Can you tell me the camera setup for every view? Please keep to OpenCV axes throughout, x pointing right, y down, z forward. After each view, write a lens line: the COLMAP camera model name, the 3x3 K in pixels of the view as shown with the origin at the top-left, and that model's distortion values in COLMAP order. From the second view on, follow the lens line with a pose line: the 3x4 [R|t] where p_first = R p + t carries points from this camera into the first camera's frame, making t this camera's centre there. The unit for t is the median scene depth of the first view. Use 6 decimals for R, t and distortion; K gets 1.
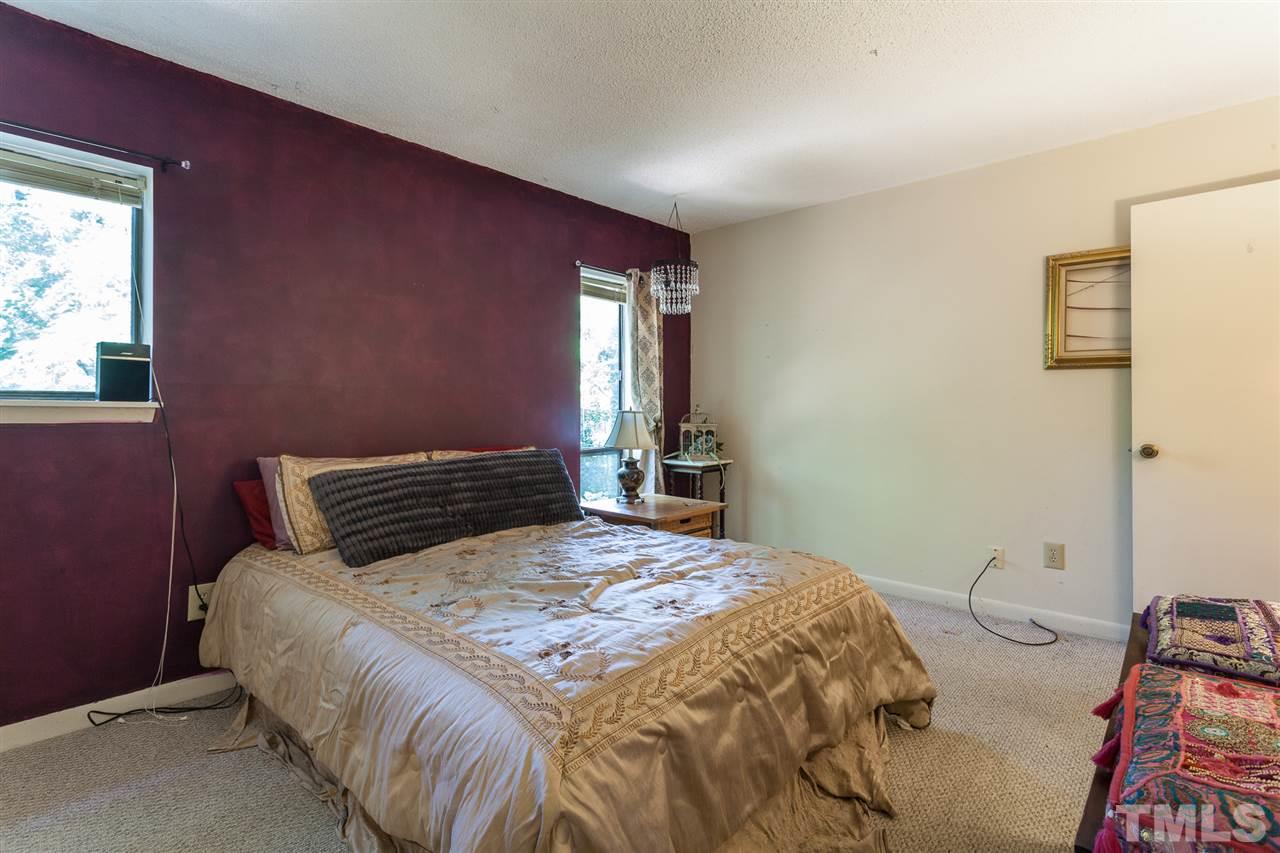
lens RADIAL K [[608.2, 0, 641.2], [0, 608.2, 422.1], [0, 0, 1]] dist [-0.002372, 0.007213]
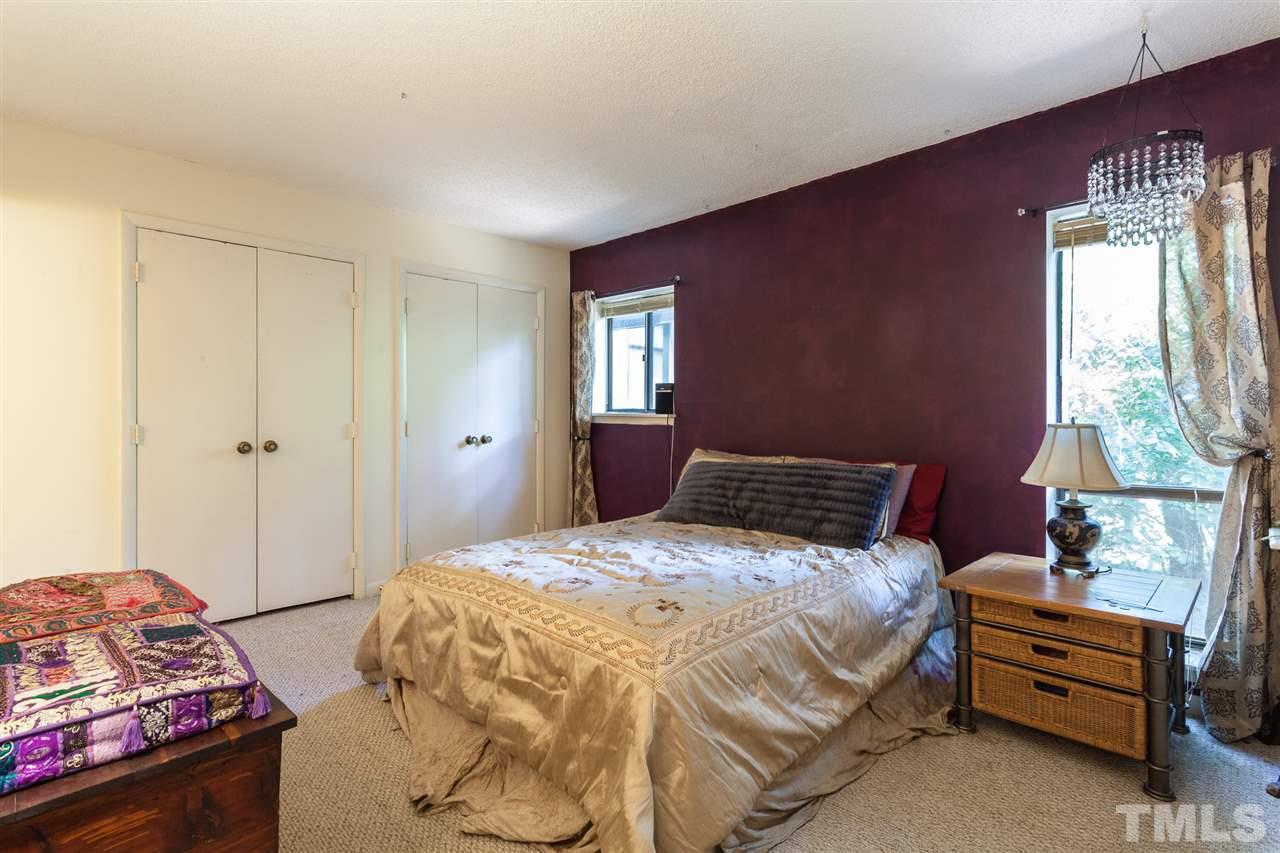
lens RADIAL K [[608.2, 0, 641.2], [0, 608.2, 422.1], [0, 0, 1]] dist [-0.002372, 0.007213]
pose [[-0.049841, 0.008326, -0.998722, 0.794010], [-0.025877, 0.999619, 0.009624, -0.018996], [0.998422, 0.026323, -0.049607, 0.774709]]
